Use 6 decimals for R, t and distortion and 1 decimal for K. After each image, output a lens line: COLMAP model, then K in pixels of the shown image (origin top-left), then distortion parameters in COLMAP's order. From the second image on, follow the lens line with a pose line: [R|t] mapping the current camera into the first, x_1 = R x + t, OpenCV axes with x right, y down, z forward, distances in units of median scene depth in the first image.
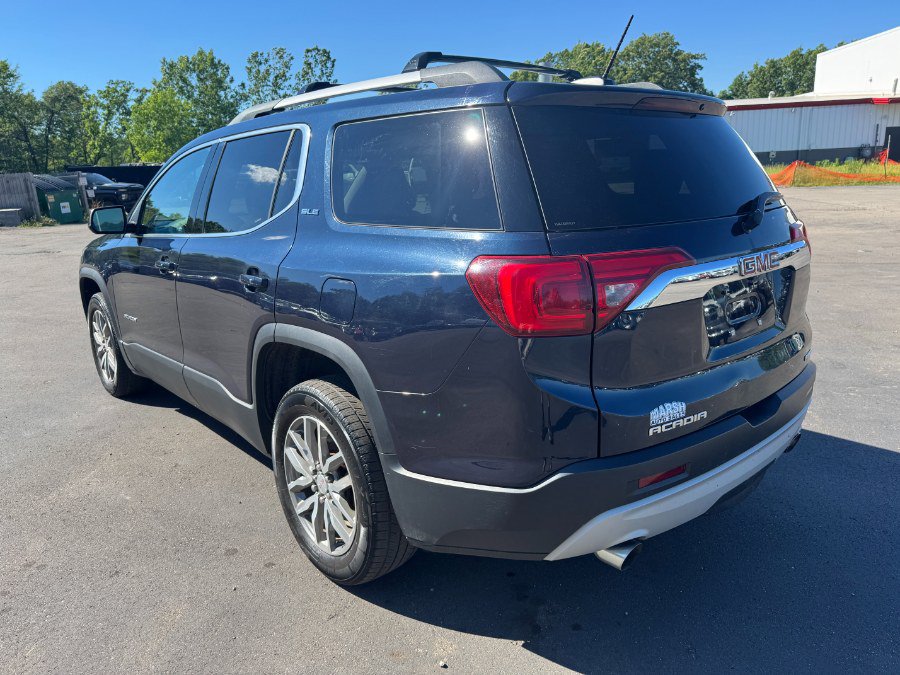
lens RADIAL K [[652.2, 0, 436.9], [0, 652.2, 335.9], [0, 0, 1]] dist [0.026291, -0.016479]
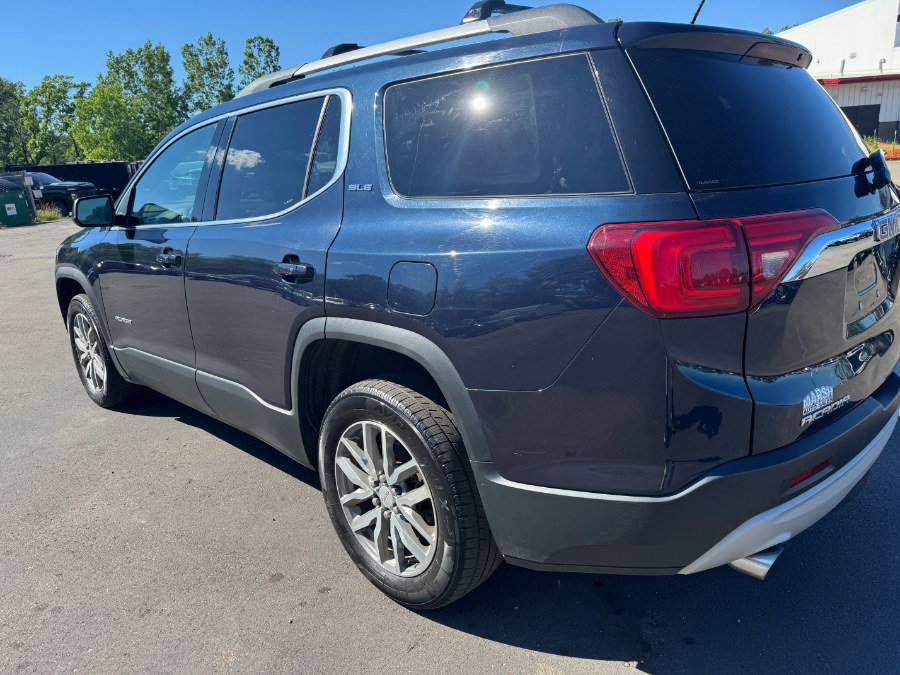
lens RADIAL K [[652.2, 0, 447.1], [0, 652.2, 341.4], [0, 0, 1]] dist [0.026291, -0.016479]
pose [[0.996889, -0.043175, 0.065941, -0.142746], [0.041786, 0.998878, 0.022307, 0.000309], [-0.066830, -0.019482, 0.997574, 0.118793]]
